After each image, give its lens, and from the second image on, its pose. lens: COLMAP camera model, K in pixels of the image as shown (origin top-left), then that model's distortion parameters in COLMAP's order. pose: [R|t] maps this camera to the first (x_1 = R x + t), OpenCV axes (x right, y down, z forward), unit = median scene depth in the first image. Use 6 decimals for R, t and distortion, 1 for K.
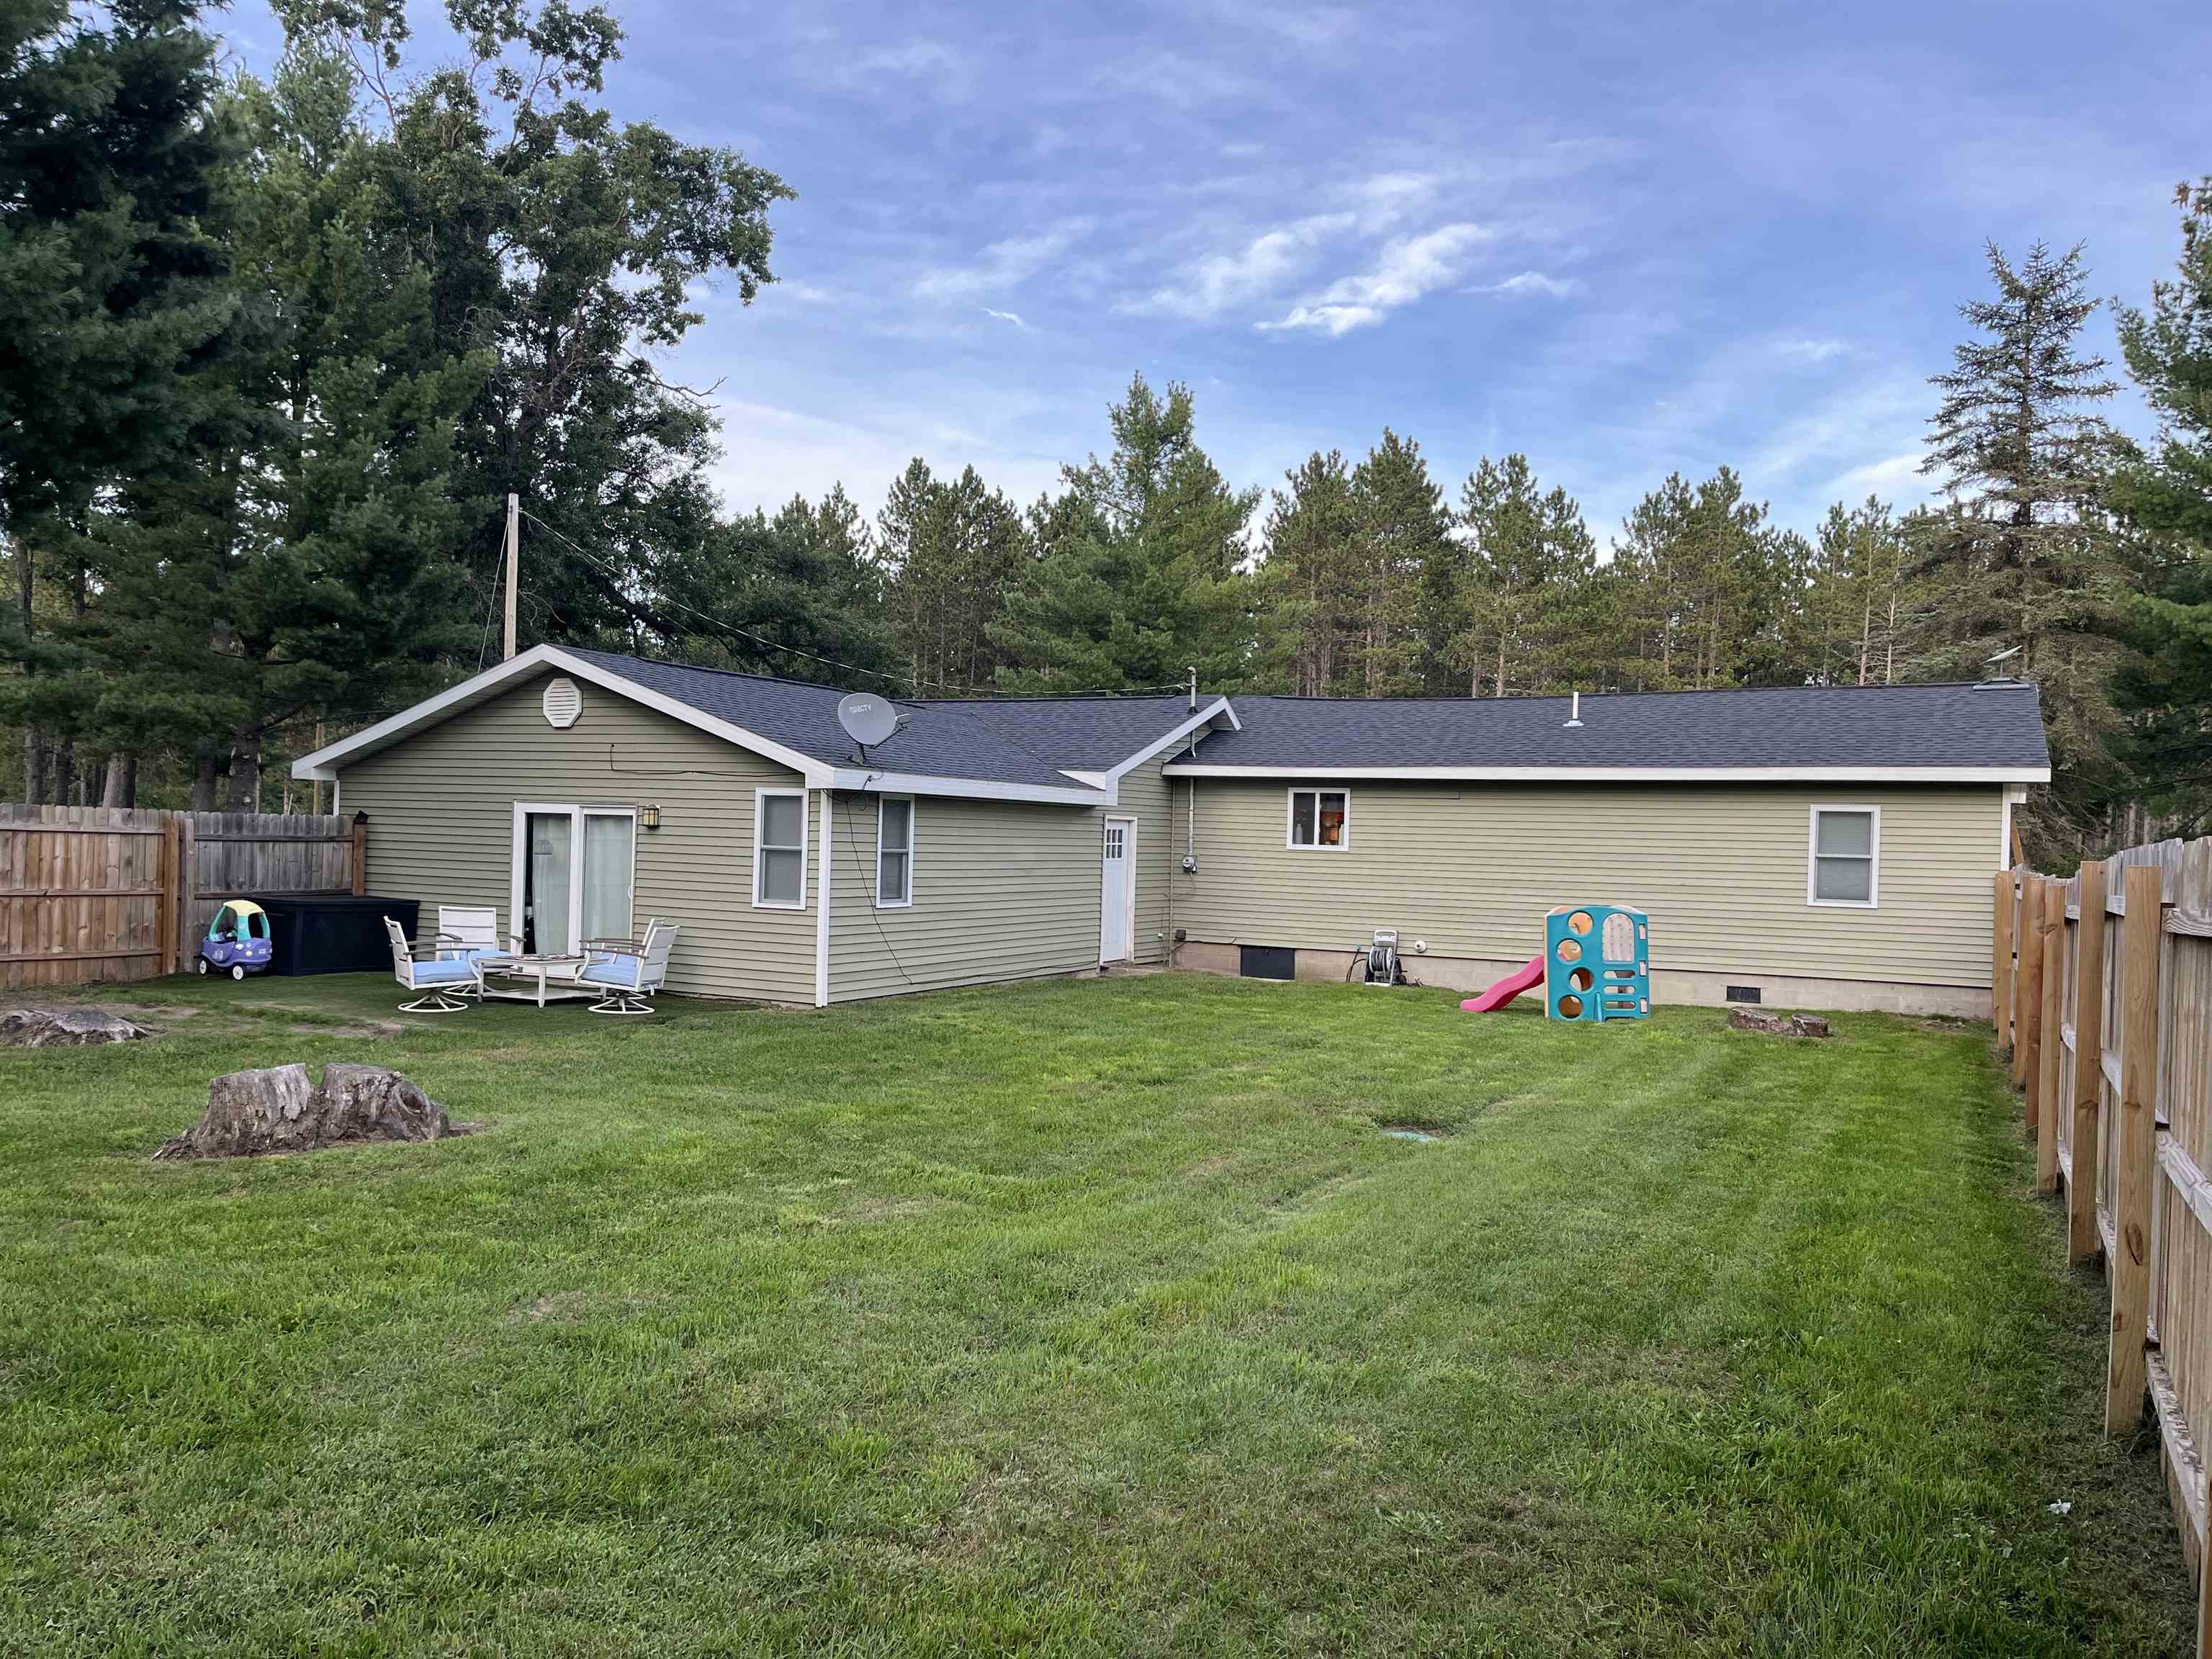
lens RADIAL K [[1688.9, 0, 1106.0], [0, 1688.9, 829.5], [0, 0, 1]] dist [0.044275, -0.041696]
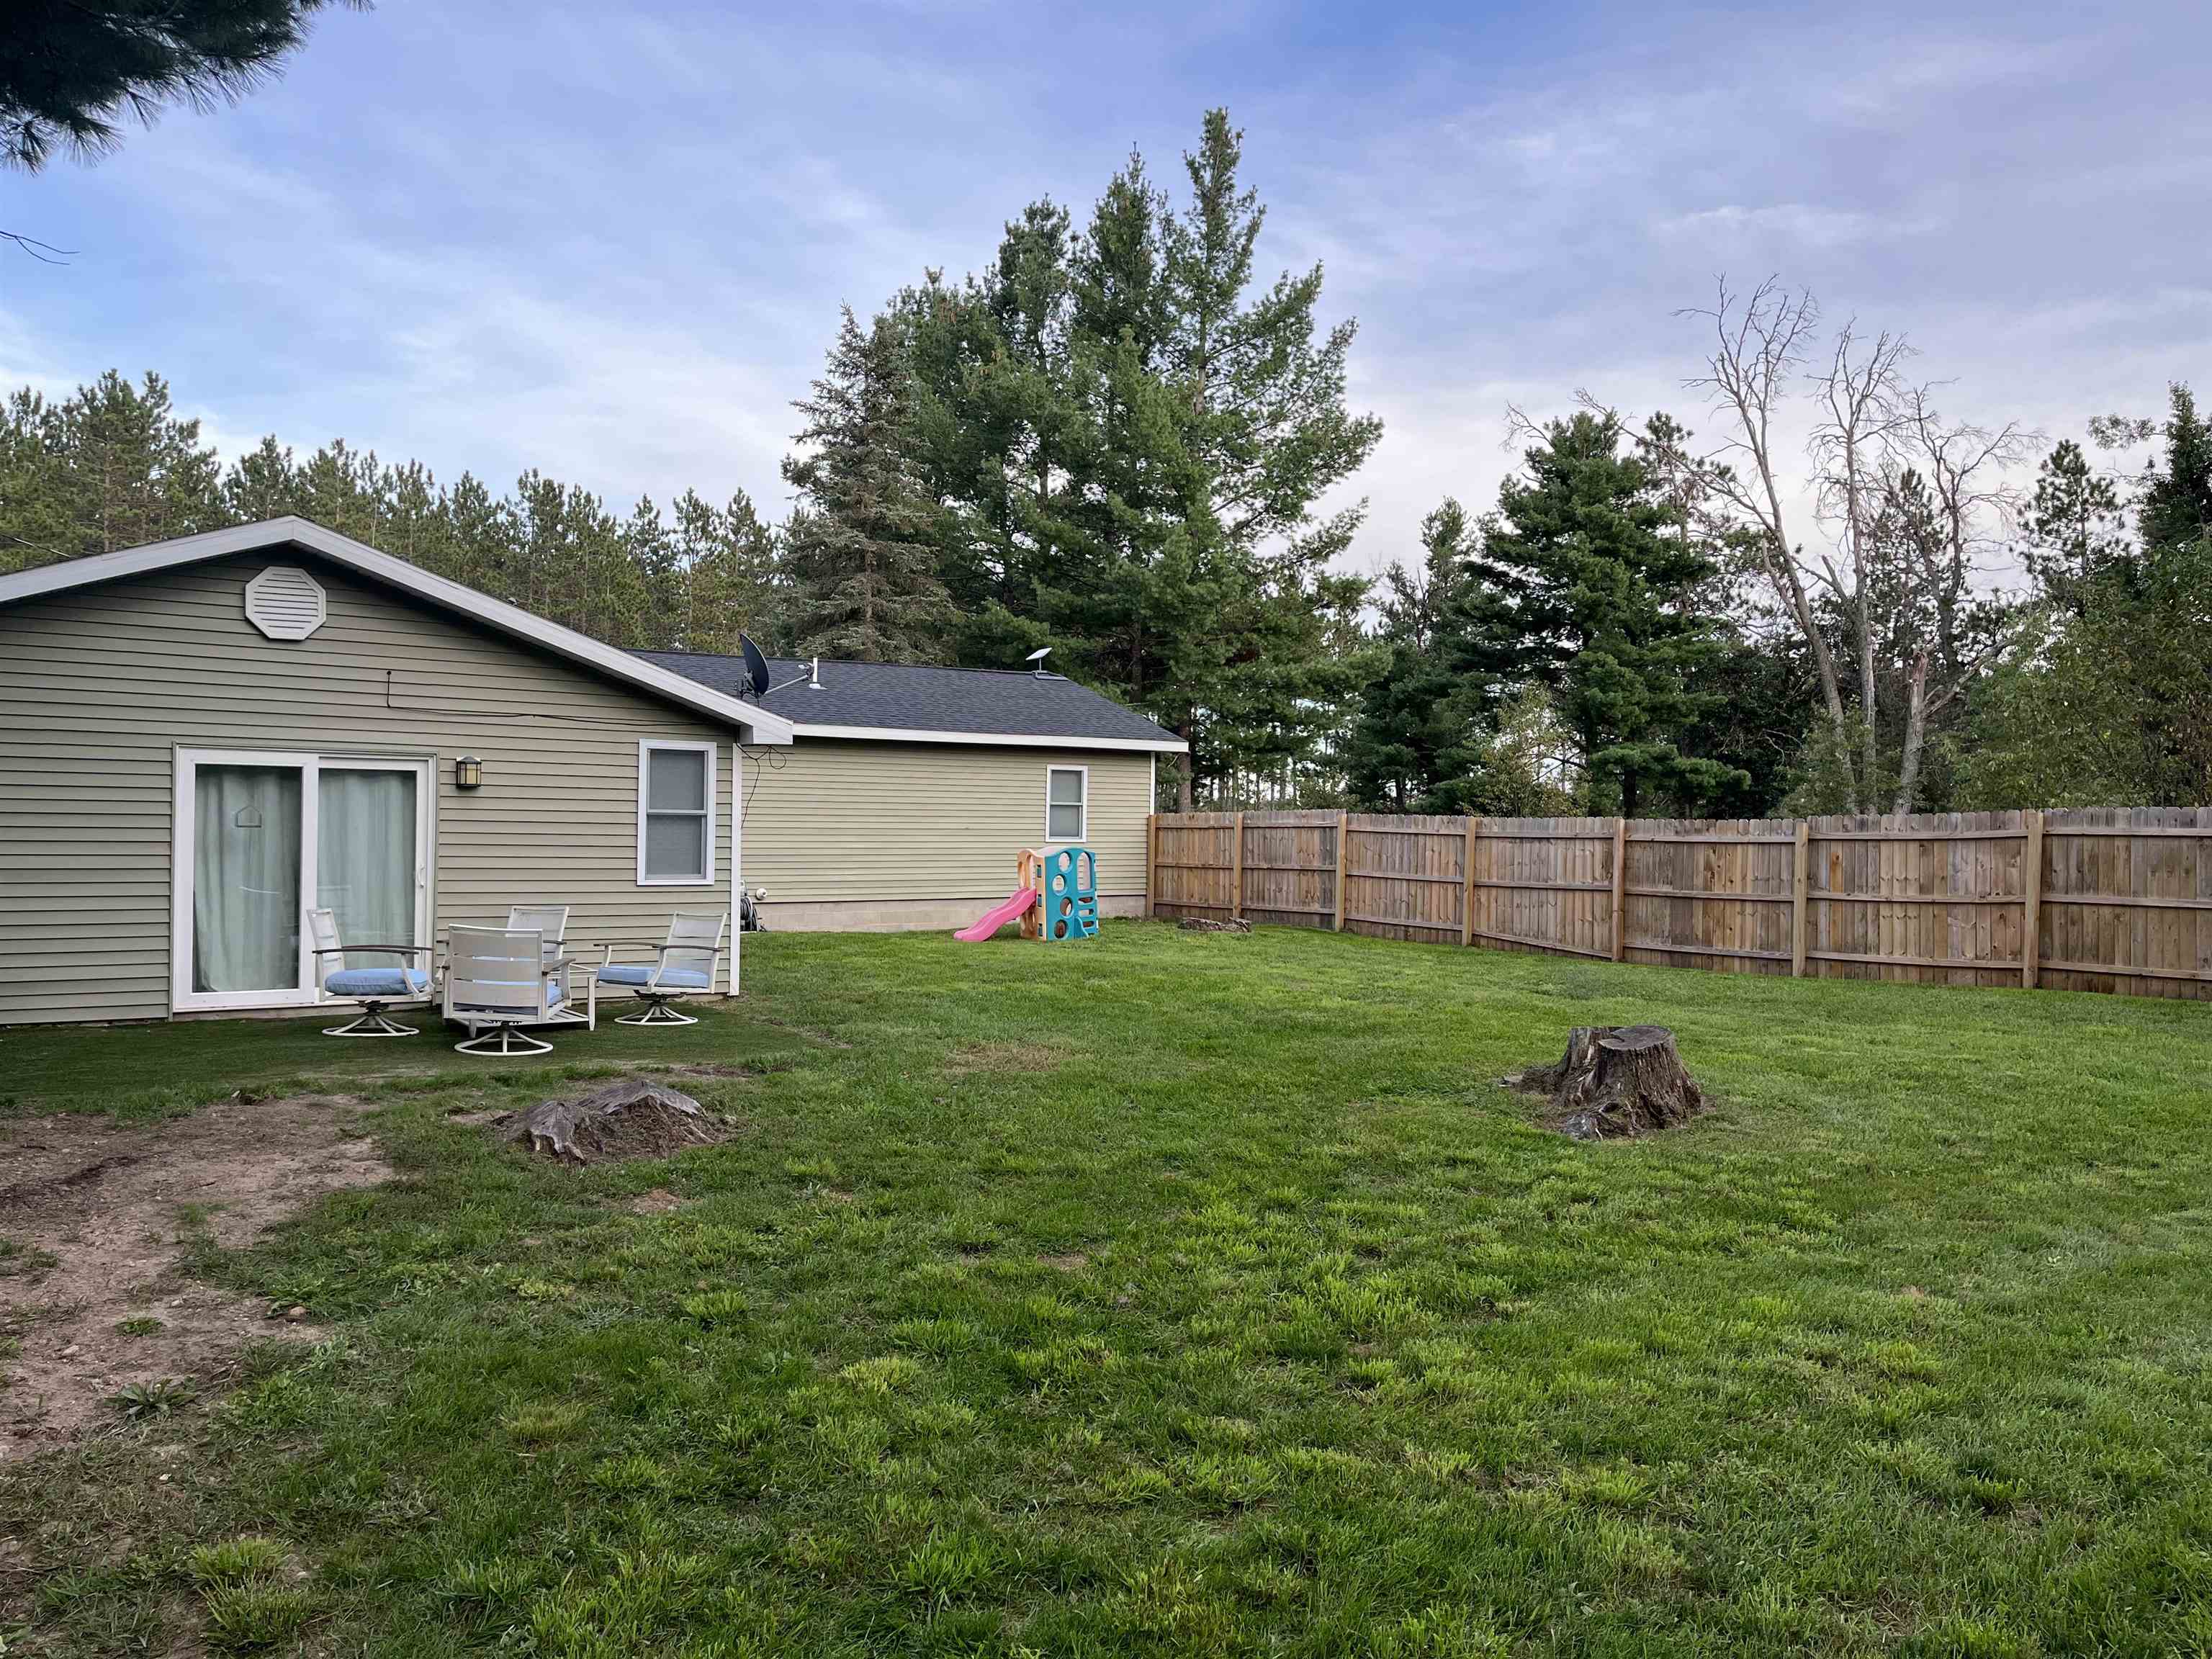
lens RADIAL K [[1688.9, 0, 1106.0], [0, 1688.9, 829.5], [0, 0, 1]] dist [0.044275, -0.041696]
pose [[0.464523, -0.026230, 0.885173, -0.774702], [-0.009599, 0.999353, 0.034651, -0.011135], [-0.885509, -0.024593, 0.463970, 0.389438]]
